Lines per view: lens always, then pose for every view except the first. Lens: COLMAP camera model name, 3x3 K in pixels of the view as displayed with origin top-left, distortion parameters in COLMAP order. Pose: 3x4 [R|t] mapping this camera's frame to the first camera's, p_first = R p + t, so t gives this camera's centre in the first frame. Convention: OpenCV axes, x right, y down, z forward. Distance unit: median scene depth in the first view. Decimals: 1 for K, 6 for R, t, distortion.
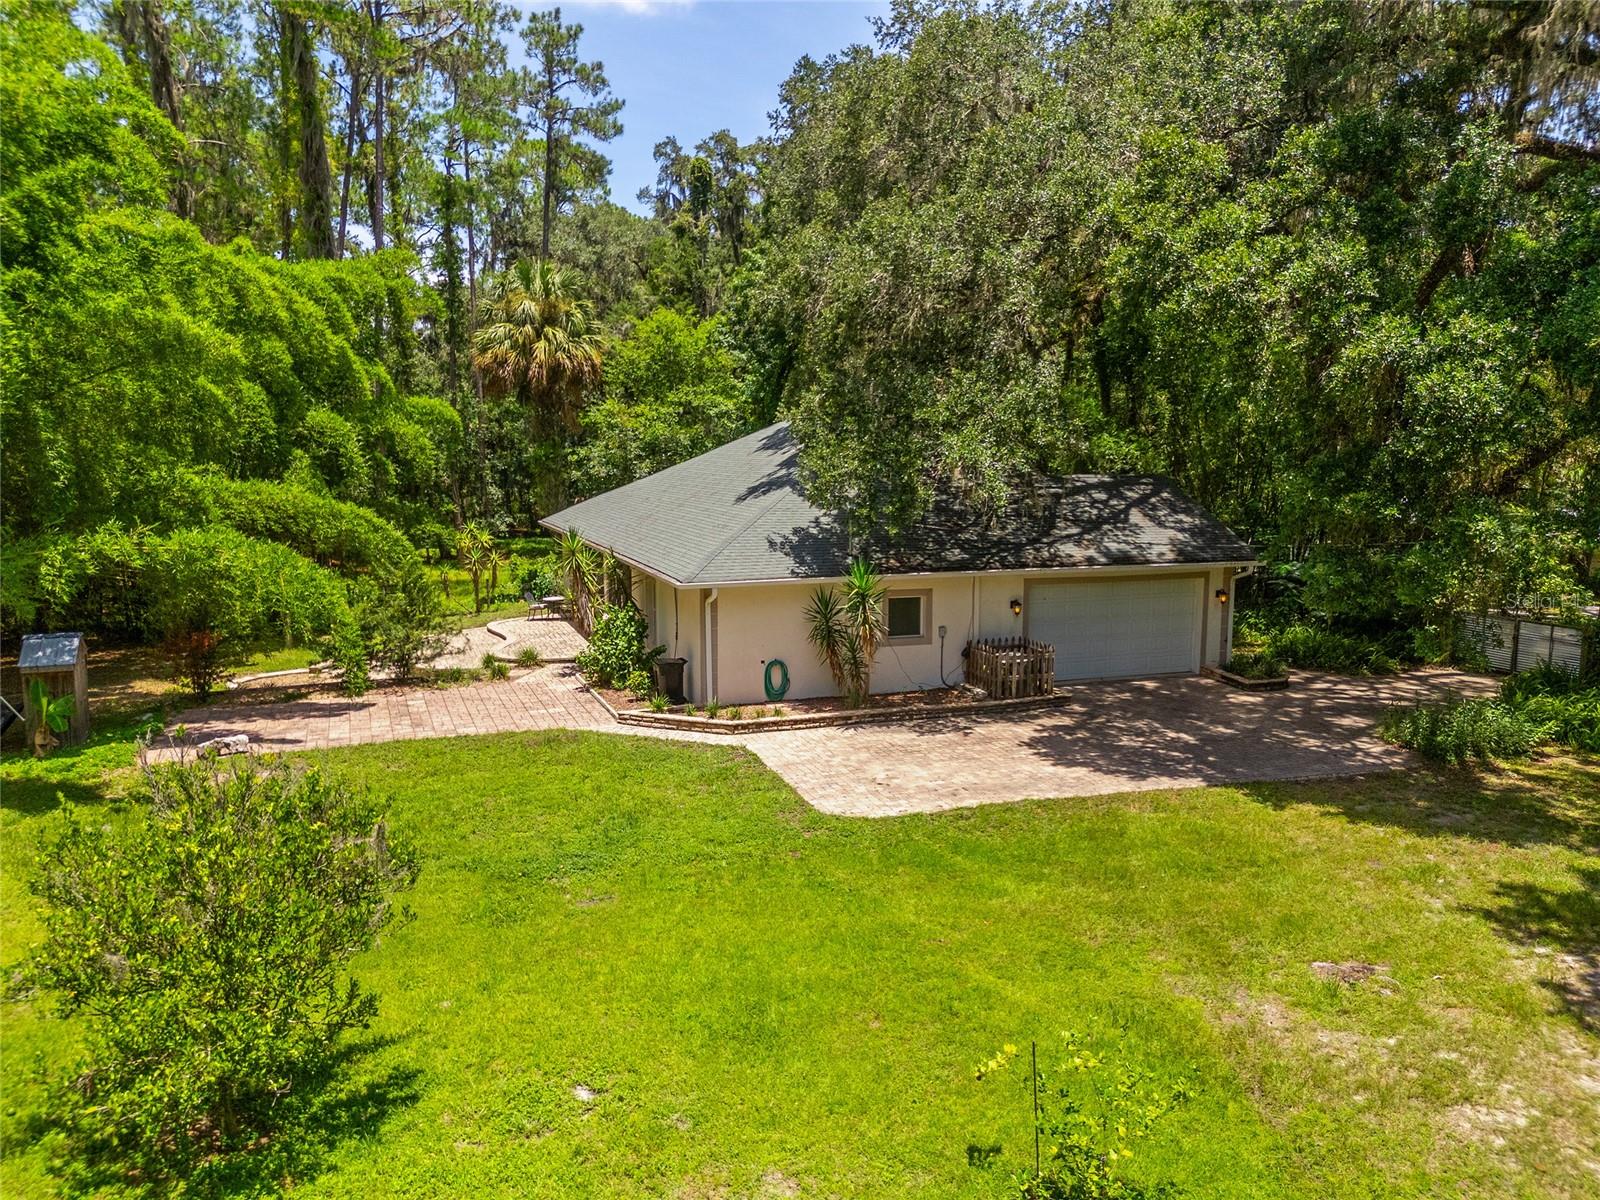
lens RADIAL K [[1179.1, 0, 800.0], [0, 1179.1, 600.0], [0, 0, 1]] dist [0.031880, -0.002971]
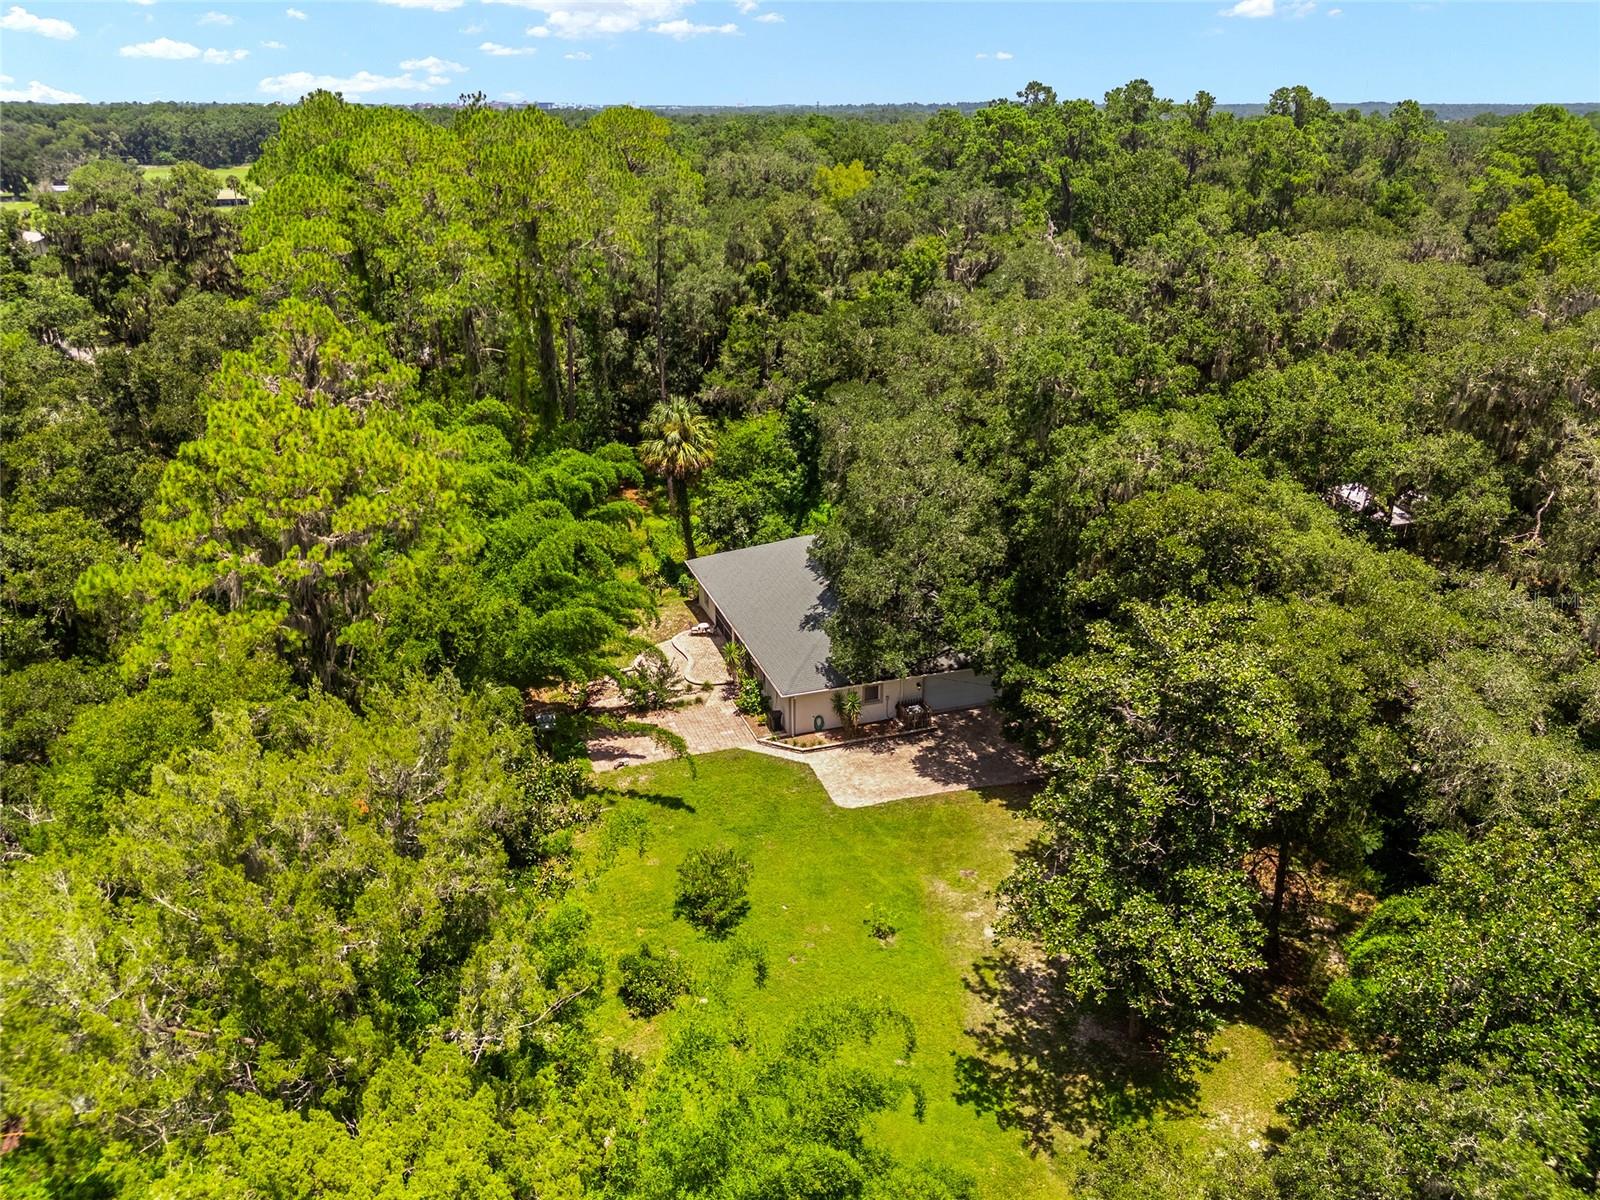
lens RADIAL K [[1179.1, 0, 800.0], [0, 1179.1, 600.0], [0, 0, 1]] dist [0.031880, -0.002971]
pose [[0.999868, 0.006630, -0.014847, -0.022960], [-0.002558, 0.965856, 0.259067, -0.770390], [0.016058, -0.258995, 0.965745, -1.251656]]
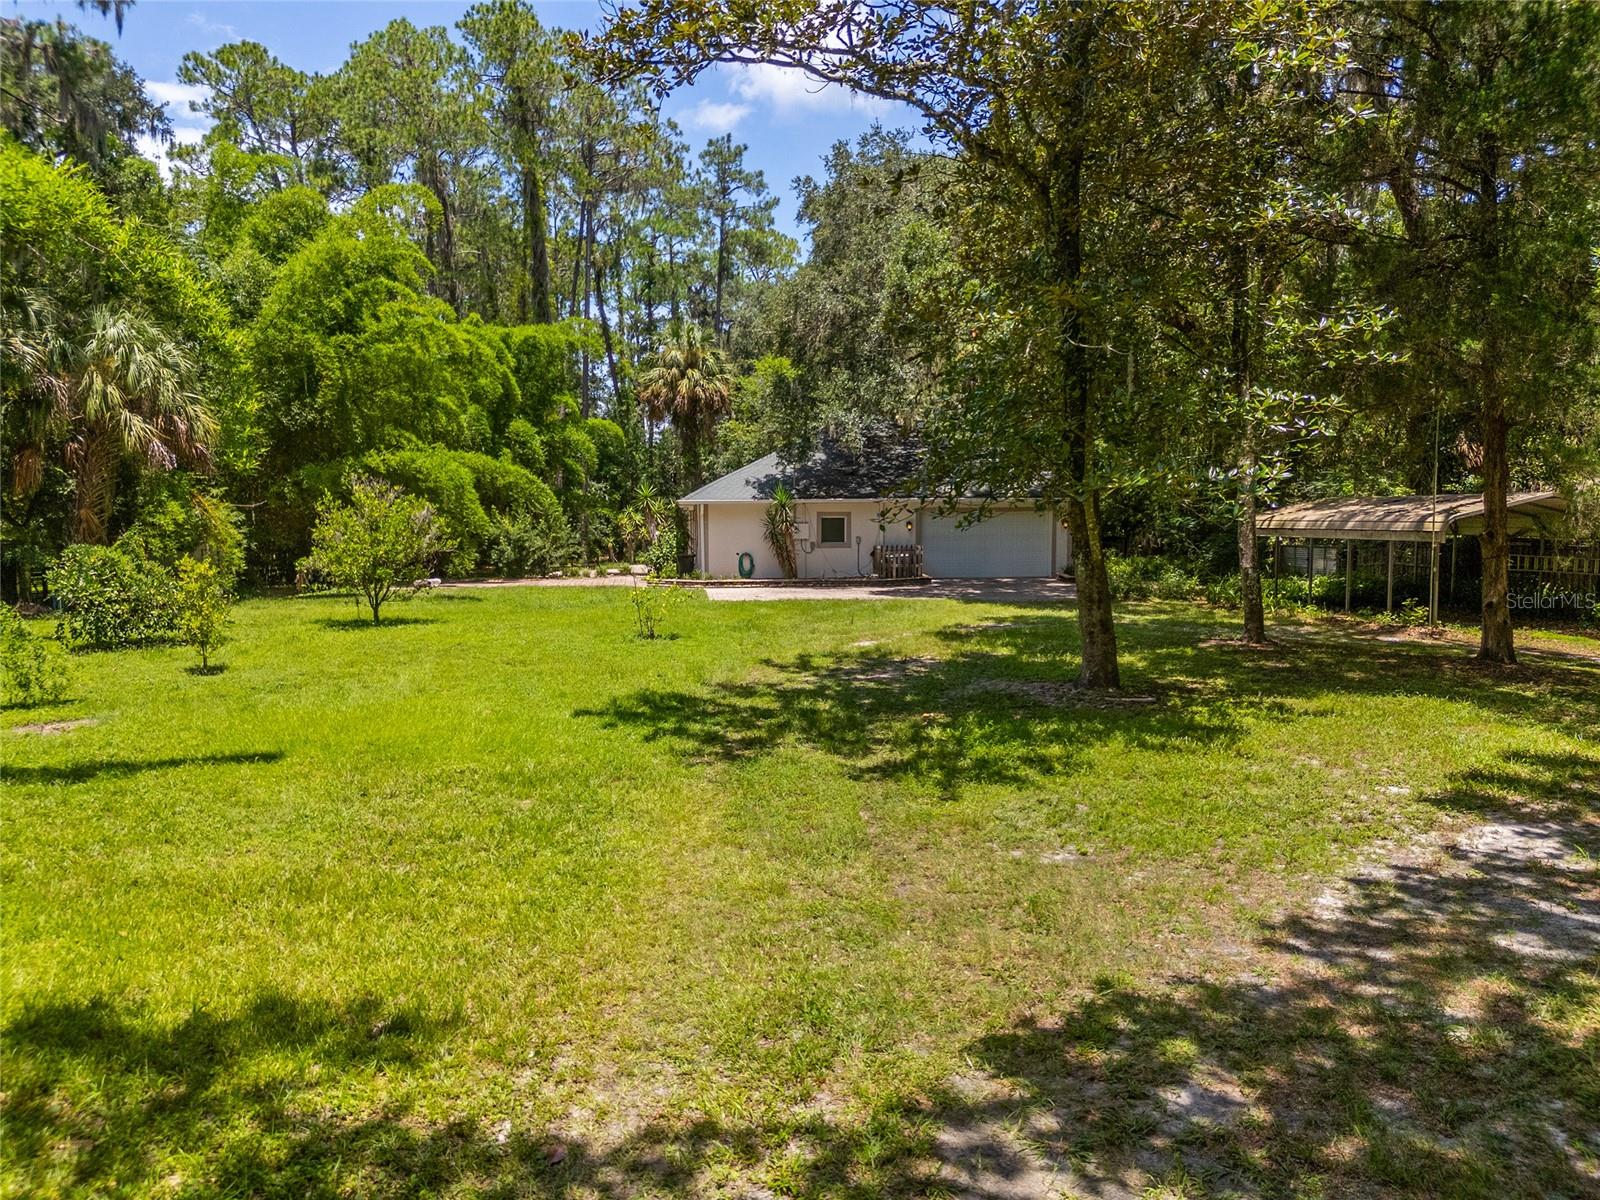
lens RADIAL K [[1182.7, 0, 800.0], [0, 1182.7, 600.0], [0, 0, 1]] dist [0.083065, -0.000295]
pose [[0.973836, 0.011545, -0.226959, 0.388890], [-0.024374, 0.998254, -0.053804, 0.185948], [0.225942, 0.057928, 0.972417, -0.517151]]
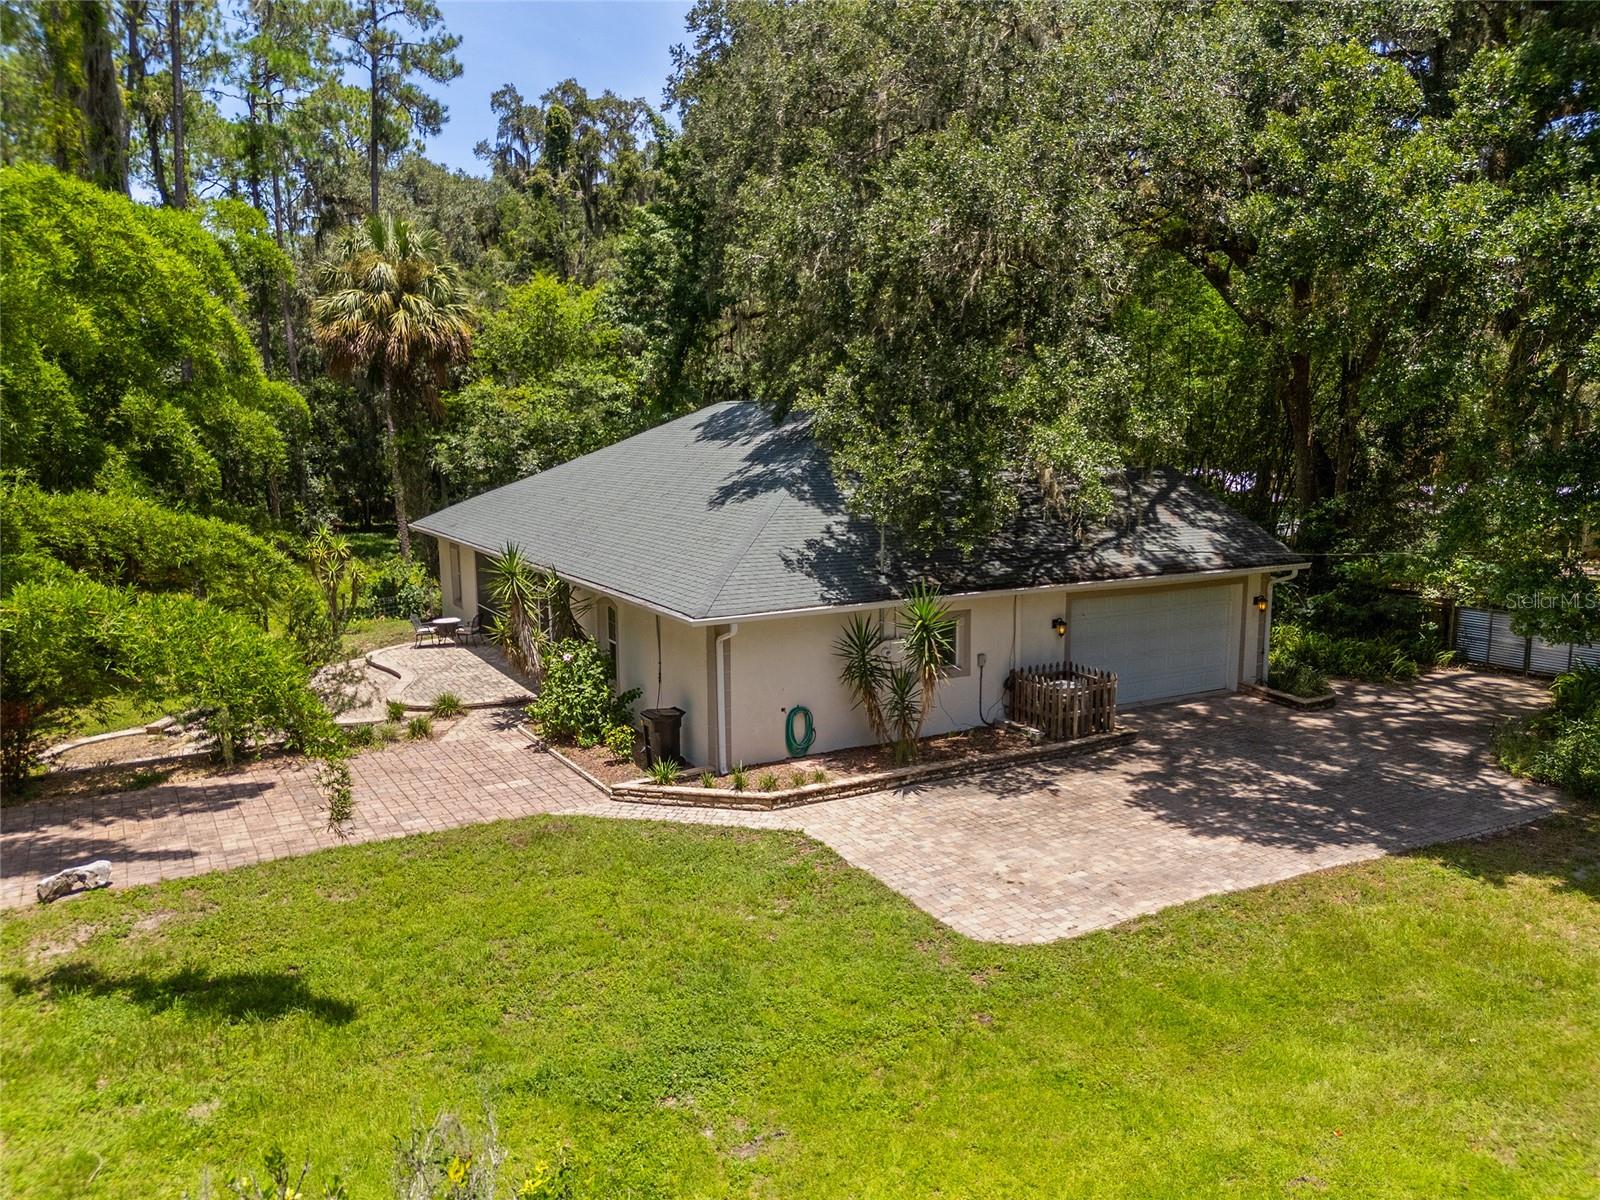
lens RADIAL K [[1182.7, 0, 800.0], [0, 1182.7, 600.0], [0, 0, 1]] dist [0.020124, 0.007065]
pose [[0.985868, -0.031031, 0.164624, -0.138999], [0.028165, 0.999409, 0.019713, -0.034923], [-0.165139, -0.014798, 0.986159, 0.188773]]
